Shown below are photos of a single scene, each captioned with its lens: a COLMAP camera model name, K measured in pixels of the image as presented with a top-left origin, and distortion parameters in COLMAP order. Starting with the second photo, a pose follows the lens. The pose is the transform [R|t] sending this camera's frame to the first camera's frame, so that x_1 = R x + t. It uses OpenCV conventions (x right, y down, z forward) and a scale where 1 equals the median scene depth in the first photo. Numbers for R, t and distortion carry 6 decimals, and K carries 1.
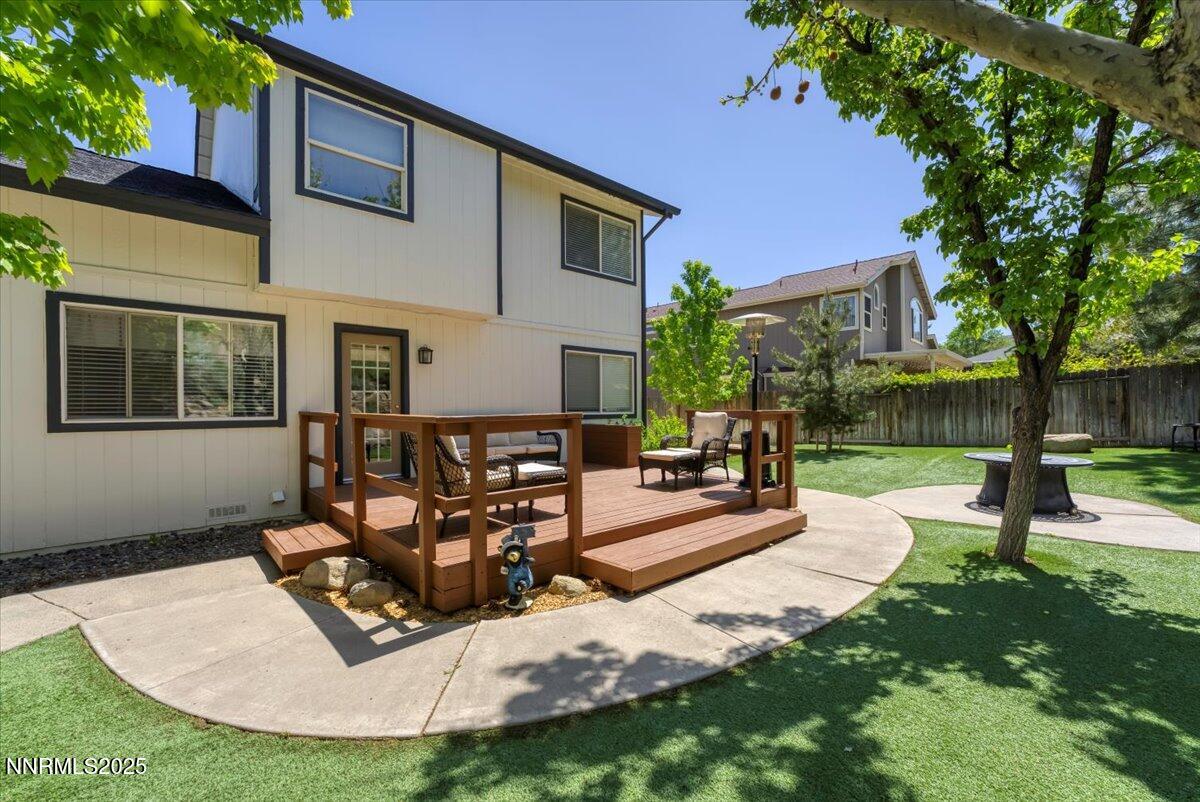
lens RADIAL K [[488.3, 0, 600.5], [0, 488.3, 404.6], [0, 0, 1]] dist [0.003360, 0.000362]
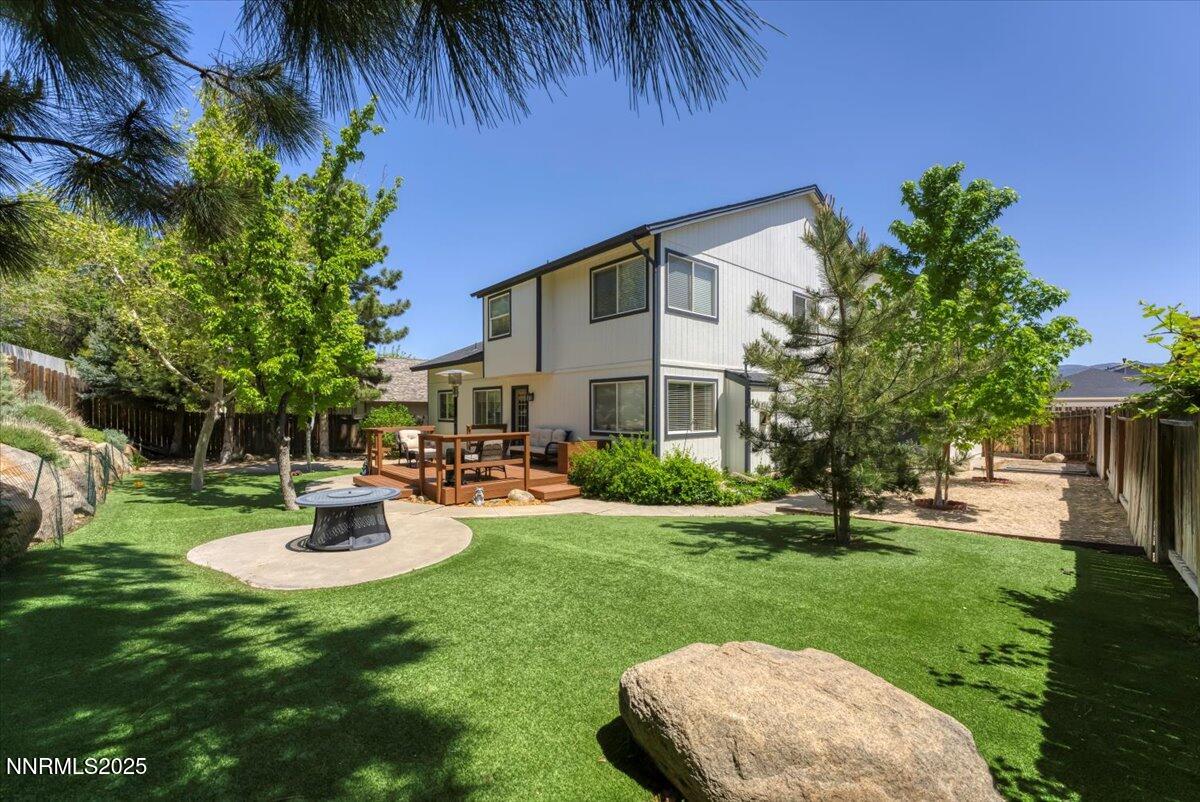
lens RADIAL K [[488.3, 0, 597.5], [0, 488.3, 406.7], [0, 0, 1]] dist [0.003360, 0.000362]
pose [[-0.028369, 0.002366, -0.999595, 1.489203], [0.006033, 0.999979, 0.002195, -0.059151], [0.999579, -0.005968, -0.028383, 1.234182]]
